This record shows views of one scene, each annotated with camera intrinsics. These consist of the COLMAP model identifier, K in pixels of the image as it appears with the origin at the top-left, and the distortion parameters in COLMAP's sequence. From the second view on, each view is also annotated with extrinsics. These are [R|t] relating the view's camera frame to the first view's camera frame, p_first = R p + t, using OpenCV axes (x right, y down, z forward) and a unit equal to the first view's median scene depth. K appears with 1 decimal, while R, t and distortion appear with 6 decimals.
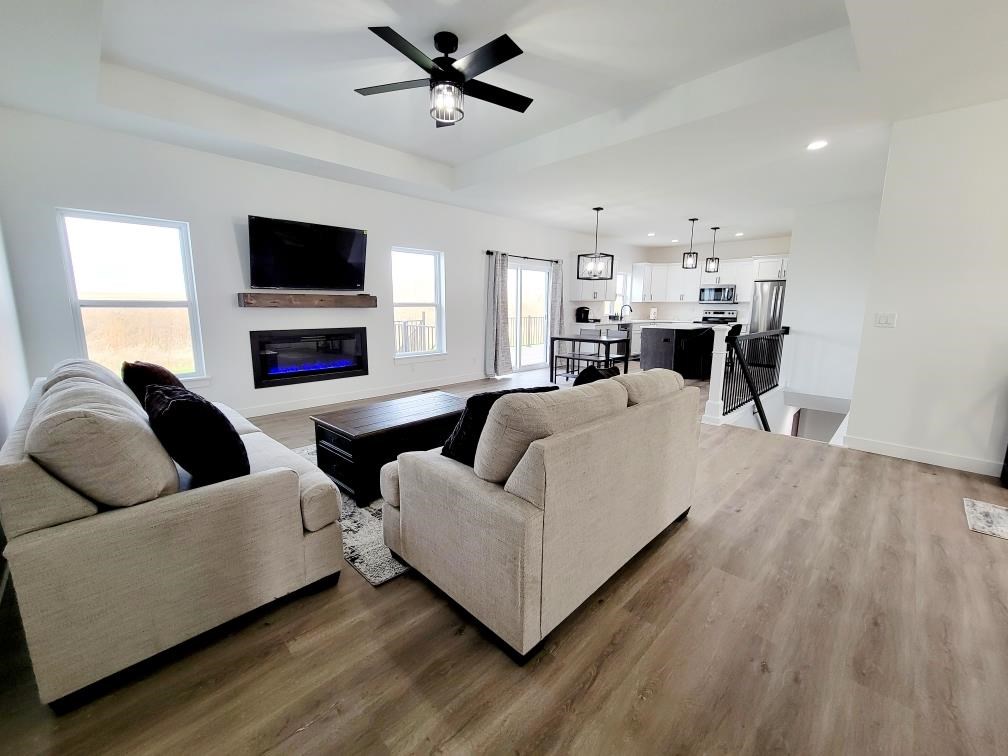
lens RADIAL K [[413.1, 0, 501.8], [0, 413.1, 374.3], [0, 0, 1]] dist [0.000815, -0.000078]
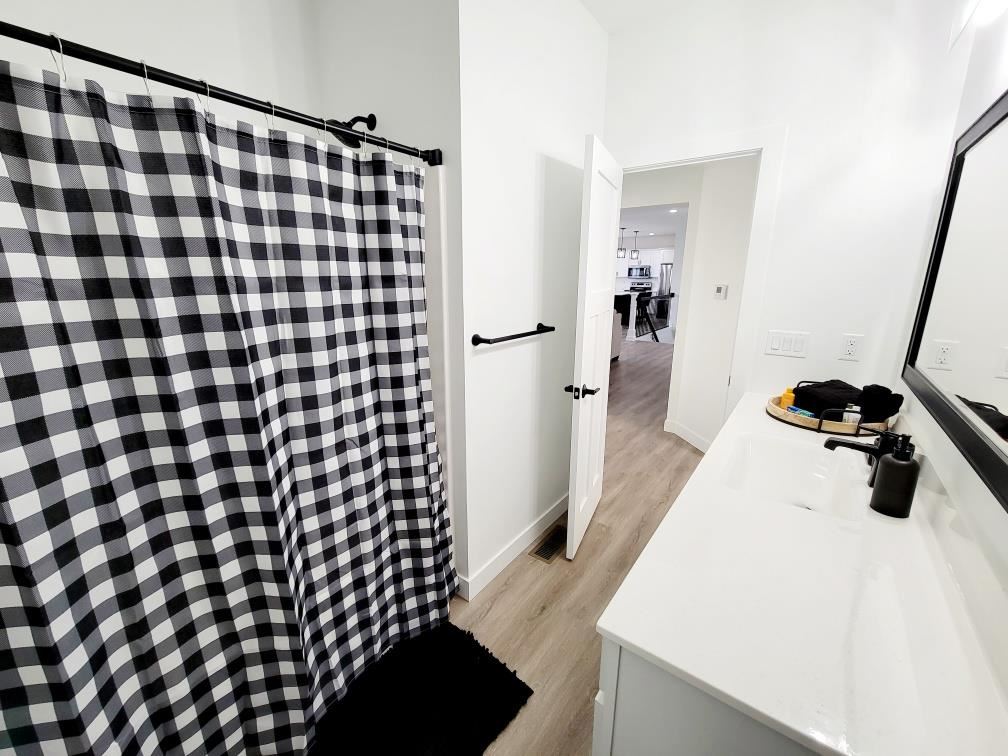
lens RADIAL K [[413.1, 0, 507.0], [0, 413.1, 380.7], [0, 0, 1]] dist [0.000815, -0.000078]
pose [[0.990206, -0.032708, 0.135726, -0.195653], [0.020651, 0.995790, 0.089308, 0.063587], [-0.138075, -0.085631, 0.986713, -0.502023]]
